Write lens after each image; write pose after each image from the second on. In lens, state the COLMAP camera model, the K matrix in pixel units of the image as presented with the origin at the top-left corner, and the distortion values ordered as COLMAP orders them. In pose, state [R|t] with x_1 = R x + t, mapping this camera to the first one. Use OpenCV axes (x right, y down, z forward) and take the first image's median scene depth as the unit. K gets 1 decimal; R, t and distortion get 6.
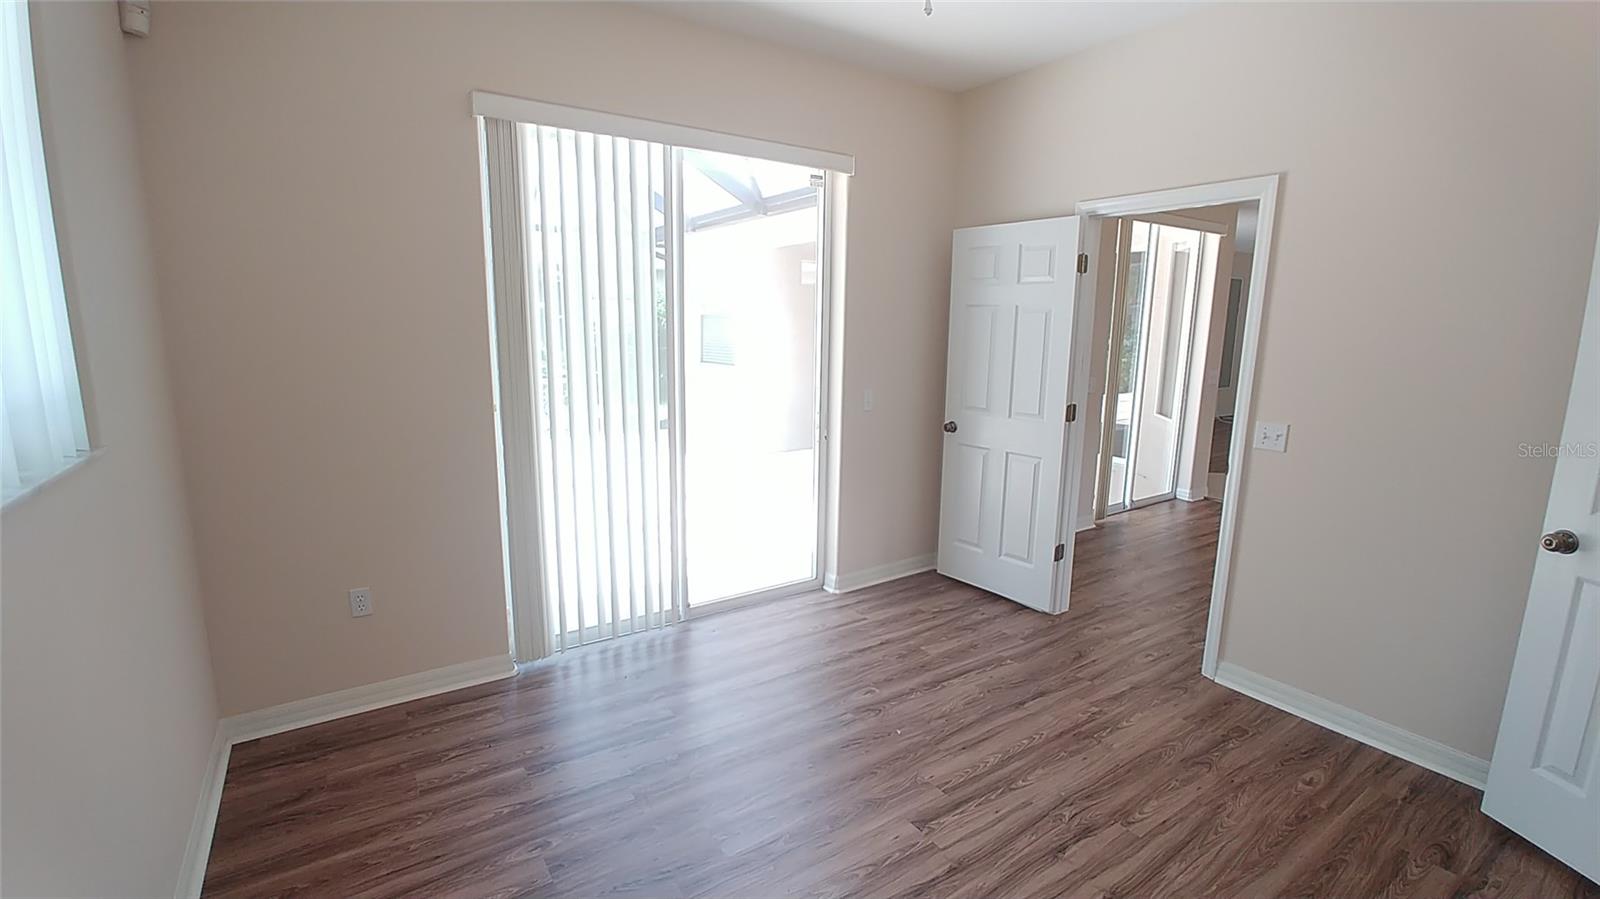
lens RADIAL K [[706.7, 0, 800.0], [0, 706.7, 449.5], [0, 0, 1]] dist [-0.002849, -0.000318]
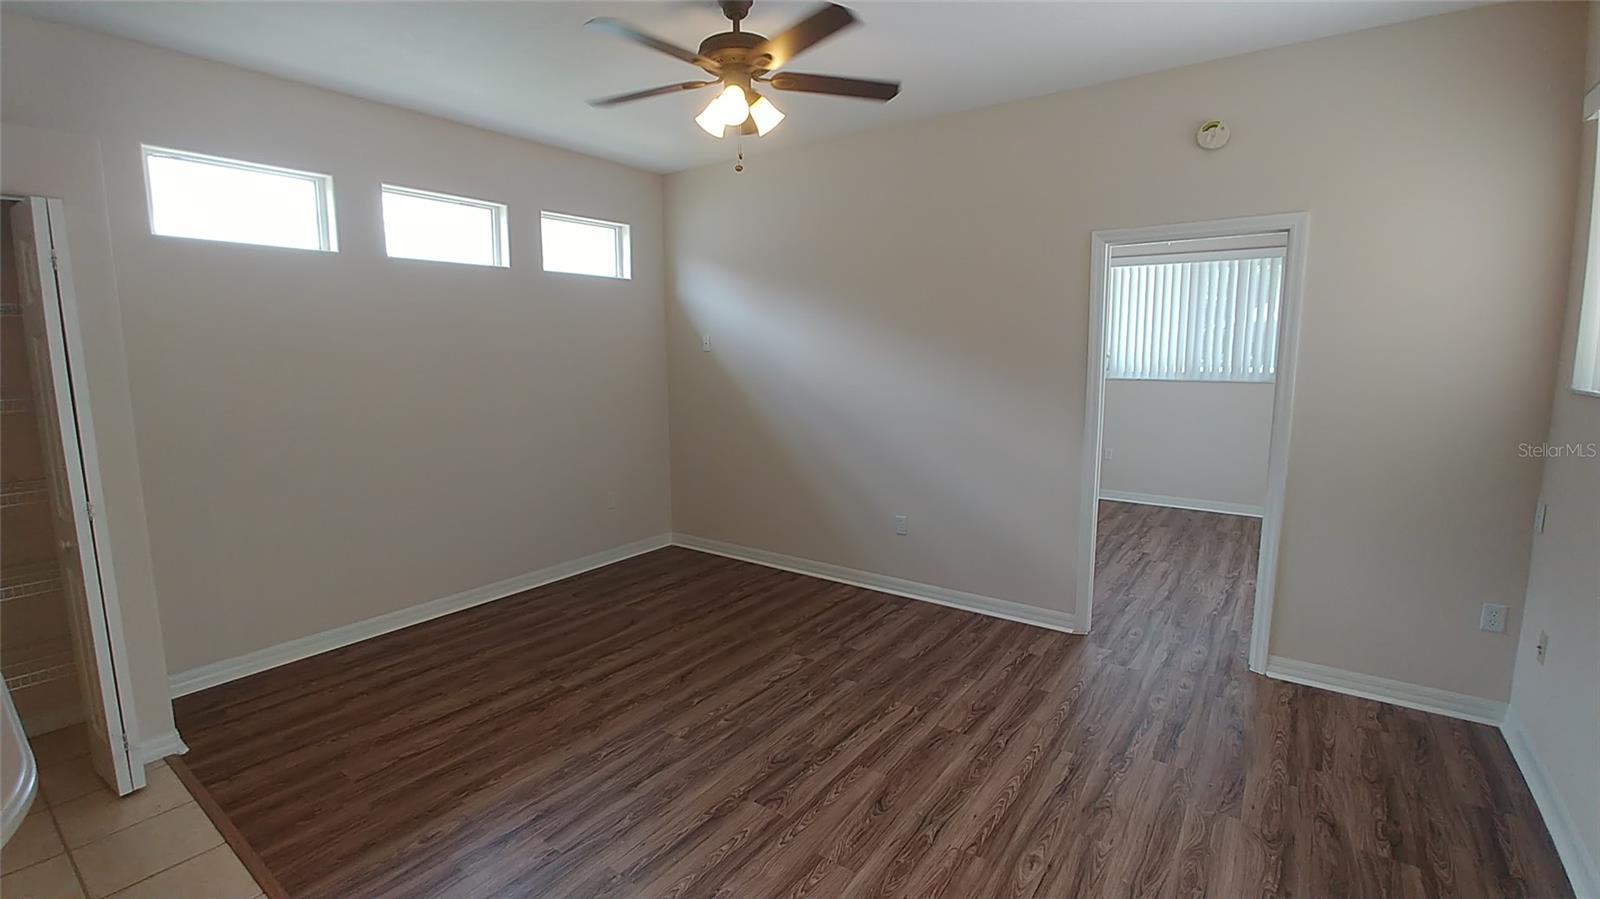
lens RADIAL K [[706.7, 0, 800.0], [0, 706.7, 449.5], [0, 0, 1]] dist [-0.002849, -0.000318]
pose [[-0.938575, 0.039254, -0.342837, 2.133661], [-0.068944, 0.952147, 0.297764, -0.464686], [0.338119, 0.303110, -0.890954, 2.682969]]
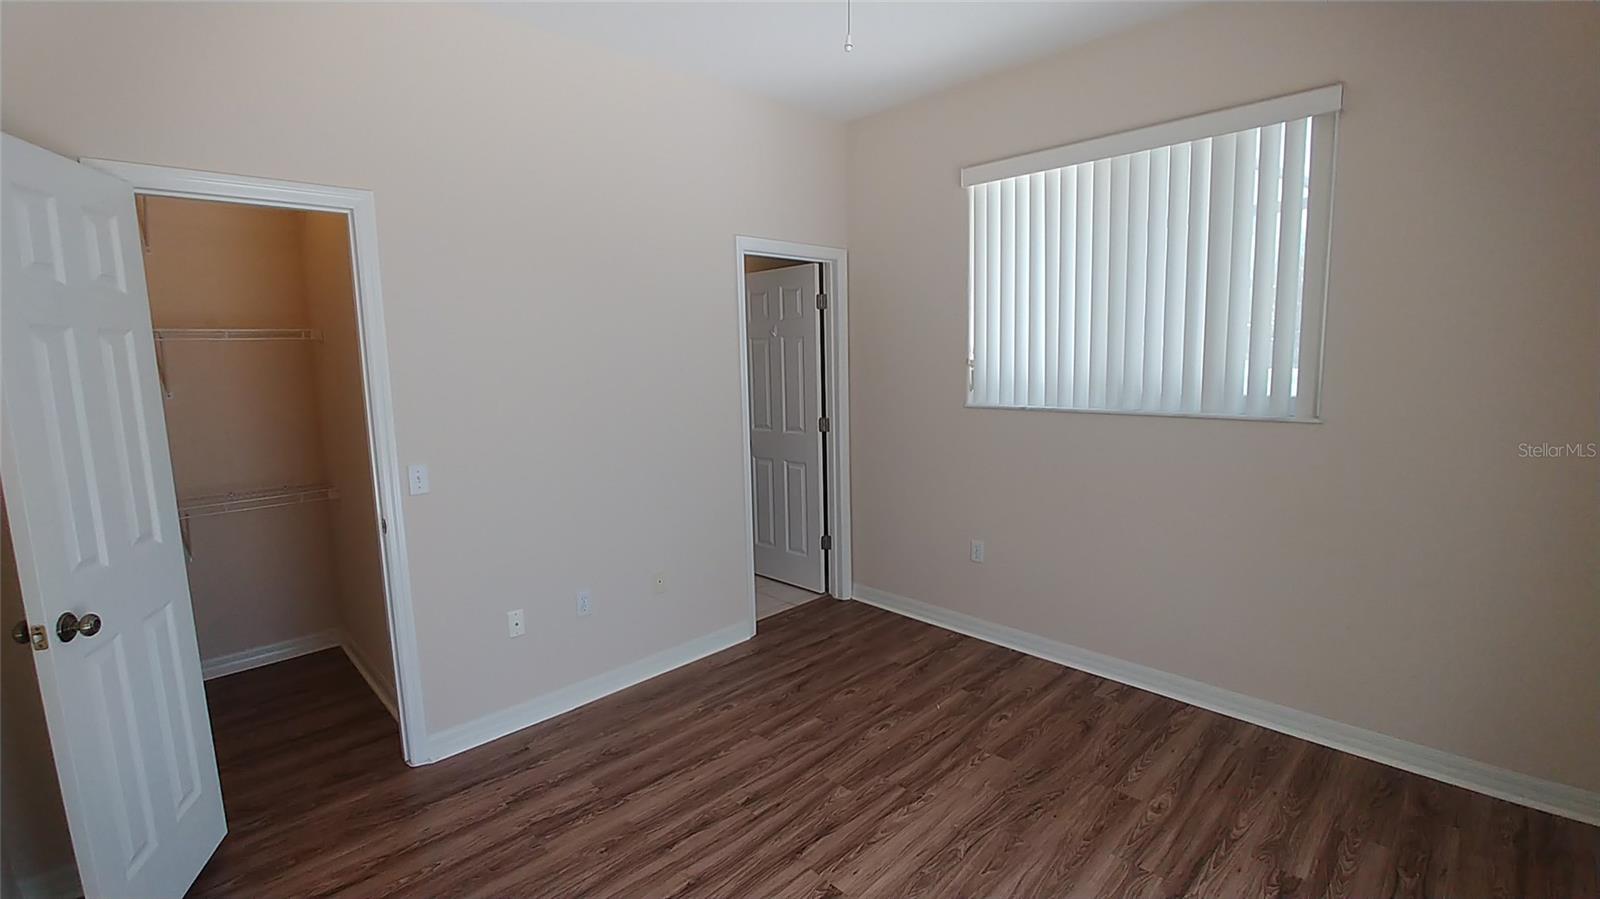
lens RADIAL K [[706.7, 0, 800.0], [0, 706.7, 449.5], [0, 0, 1]] dist [-0.002849, -0.000318]
pose [[-0.988113, 0.035119, -0.149666, 0.329635], [-0.011972, 0.953021, 0.302669, -0.304135], [0.153265, 0.300863, -0.941271, 1.692459]]
